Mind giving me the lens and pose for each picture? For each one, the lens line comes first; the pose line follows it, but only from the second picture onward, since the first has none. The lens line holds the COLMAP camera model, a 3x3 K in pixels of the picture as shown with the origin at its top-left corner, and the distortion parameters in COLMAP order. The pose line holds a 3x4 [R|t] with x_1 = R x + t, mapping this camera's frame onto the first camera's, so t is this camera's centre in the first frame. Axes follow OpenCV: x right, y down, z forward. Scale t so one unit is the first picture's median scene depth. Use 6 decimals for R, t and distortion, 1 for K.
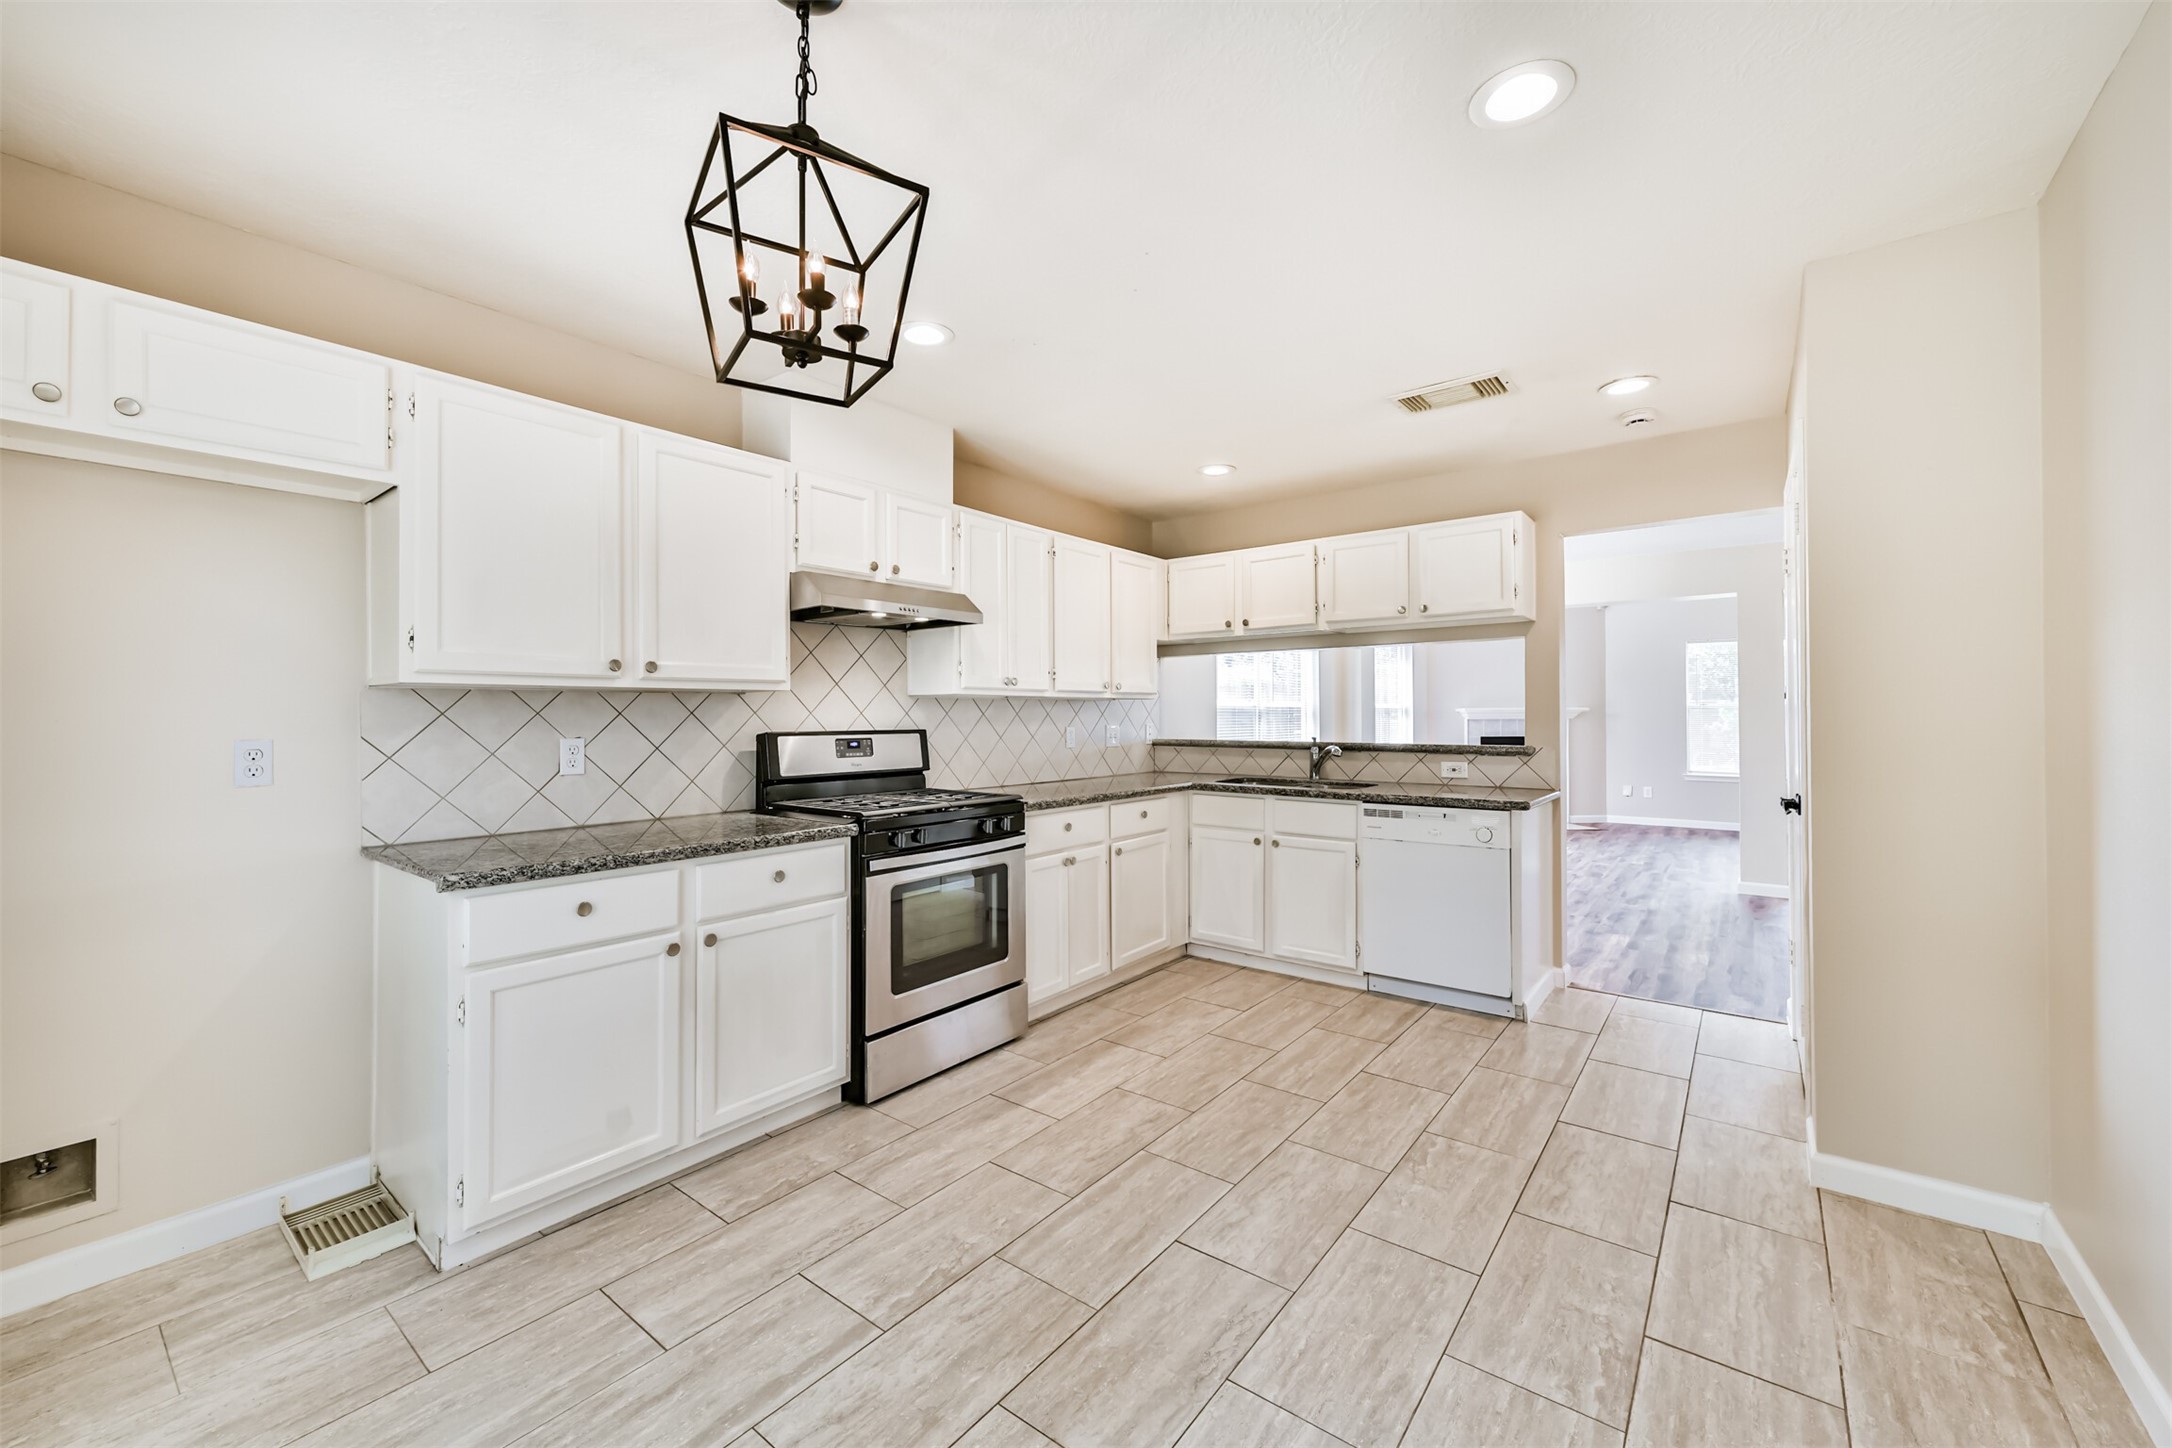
lens RADIAL K [[854.5, 0, 1091.7], [0, 854.5, 715.3], [0, 0, 1]] dist [-0.000095, 0.000121]
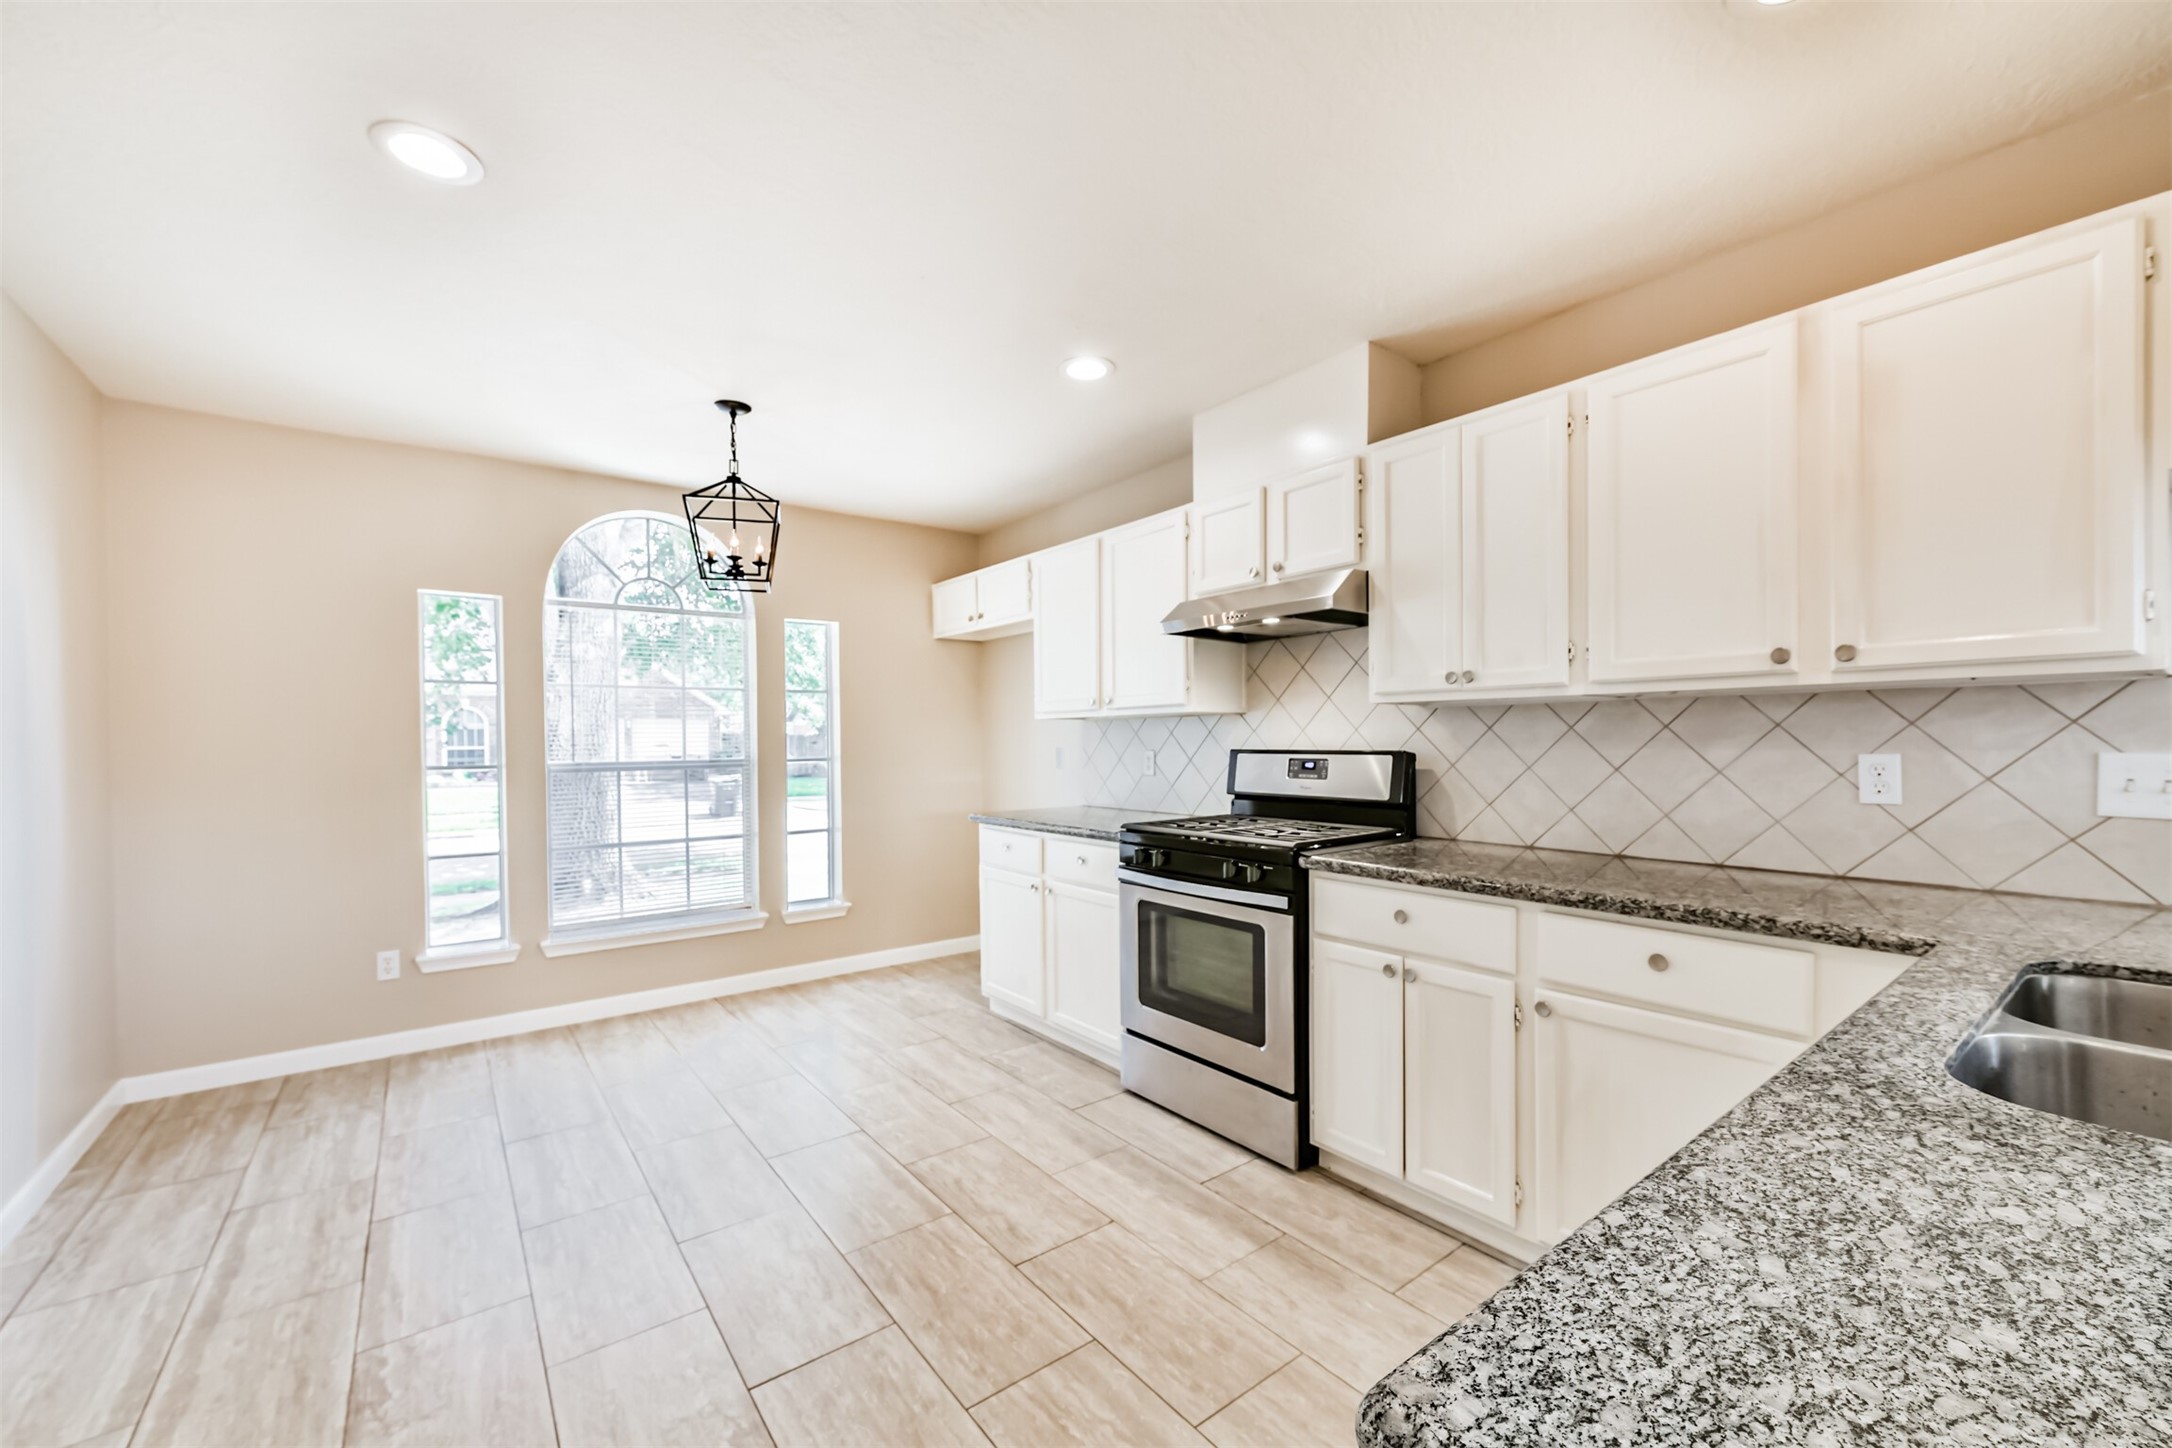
lens RADIAL K [[854.5, 0, 1090.5], [0, 854.5, 741.2], [0, 0, 1]] dist [-0.000095, 0.000121]
pose [[-0.253015, 0.016408, -0.967323, 0.684671], [0.018327, 0.999758, 0.012164, -0.006968], [0.967289, -0.014650, -0.253254, 1.045698]]
